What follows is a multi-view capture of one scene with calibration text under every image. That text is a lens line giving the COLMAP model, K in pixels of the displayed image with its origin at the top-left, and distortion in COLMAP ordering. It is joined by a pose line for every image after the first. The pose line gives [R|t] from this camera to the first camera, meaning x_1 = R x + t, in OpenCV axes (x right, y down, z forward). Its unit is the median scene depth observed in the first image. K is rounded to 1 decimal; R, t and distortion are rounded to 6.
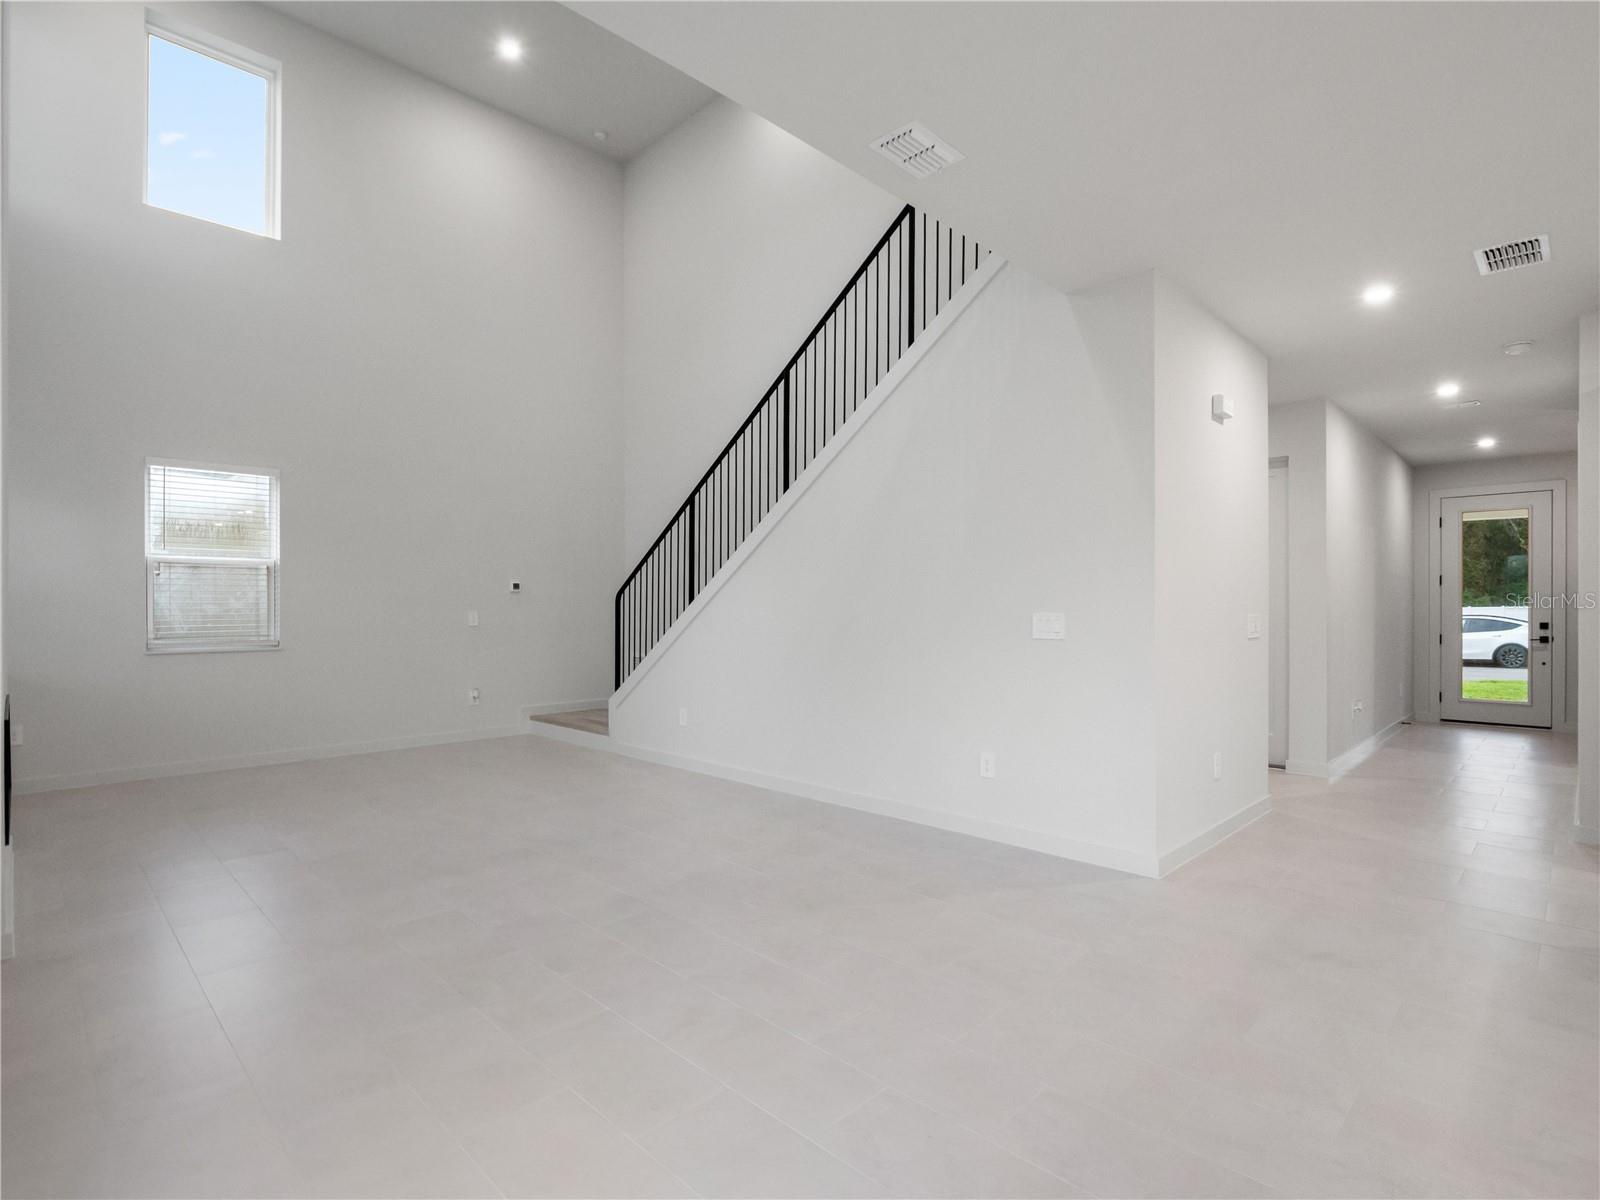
lens RADIAL K [[814.9, 0, 805.8], [0, 814.9, 602.4], [0, 0, 1]] dist [0.003355, -0.008560]
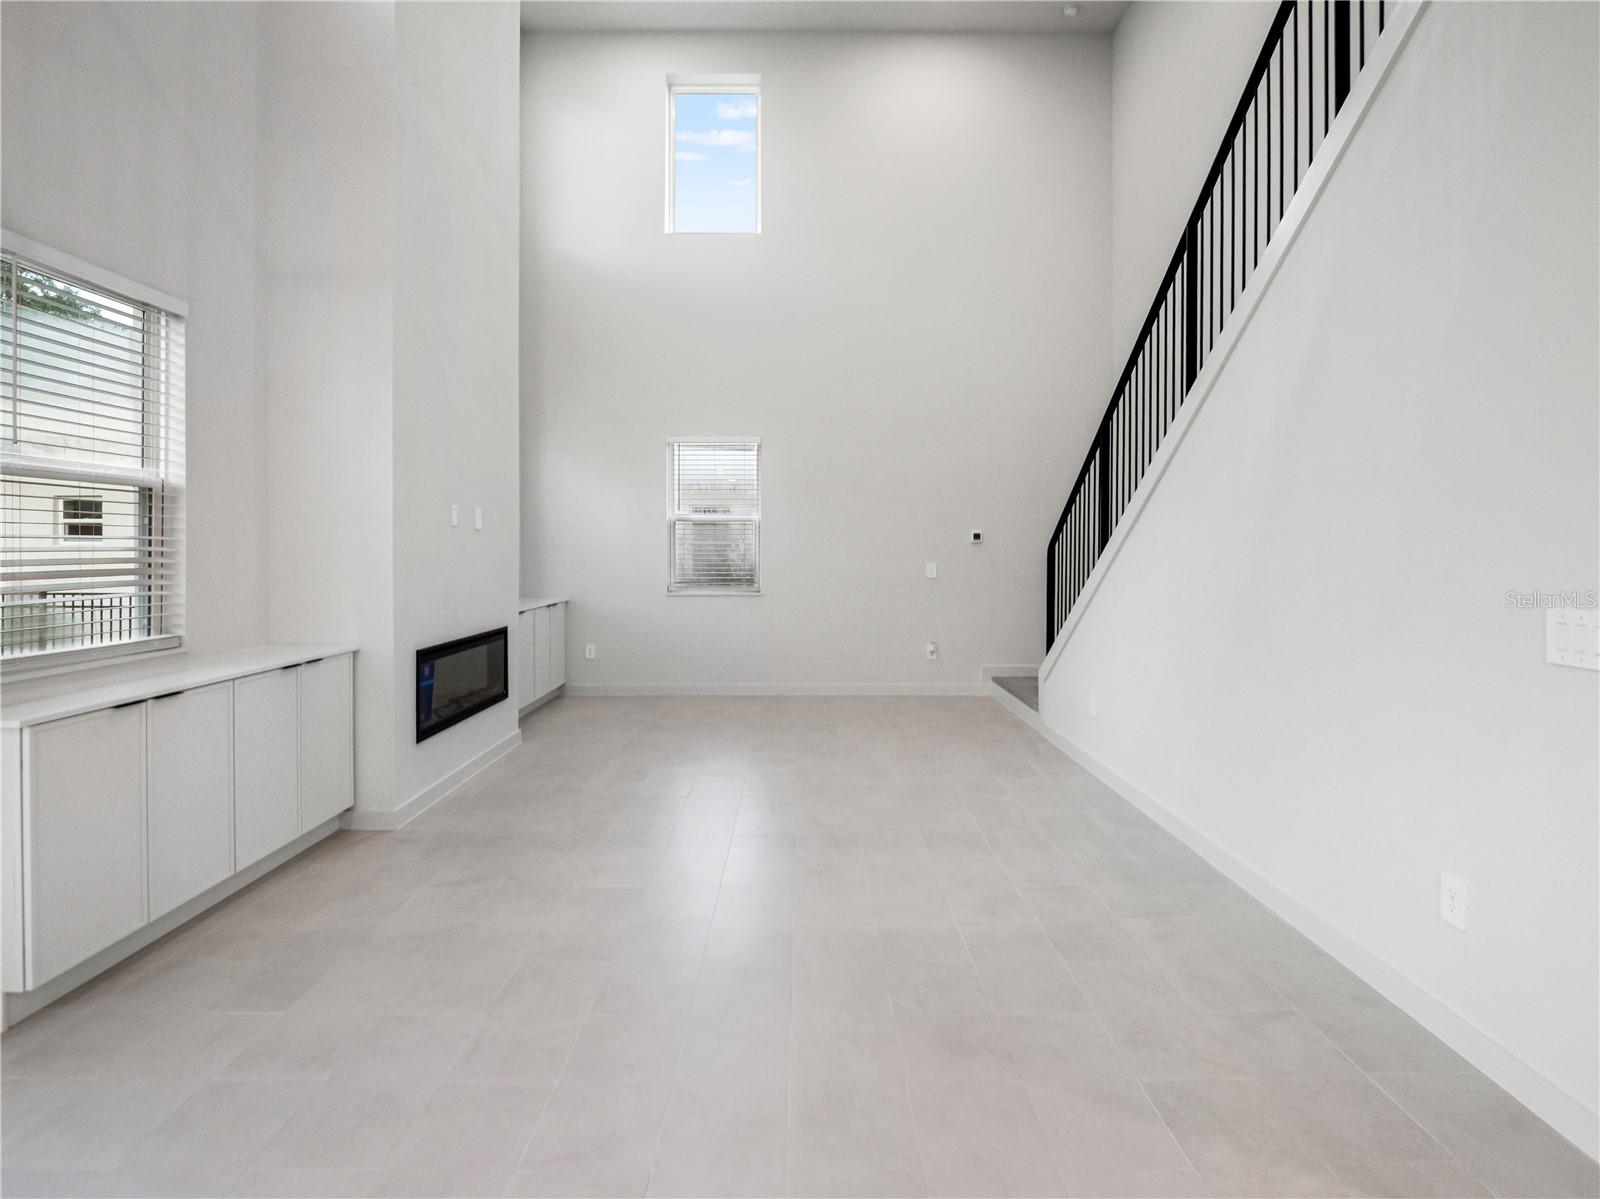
lens RADIAL K [[807.9, 0, 801.1], [0, 807.9, 547.8], [0, 0, 1]] dist [-0.001513, -0.001763]
pose [[0.708273, 0.002404, -0.705935, 0.194324], [-0.000115, 0.999995, 0.003290, -0.012371], [0.705939, -0.002249, 0.708269, 0.253665]]
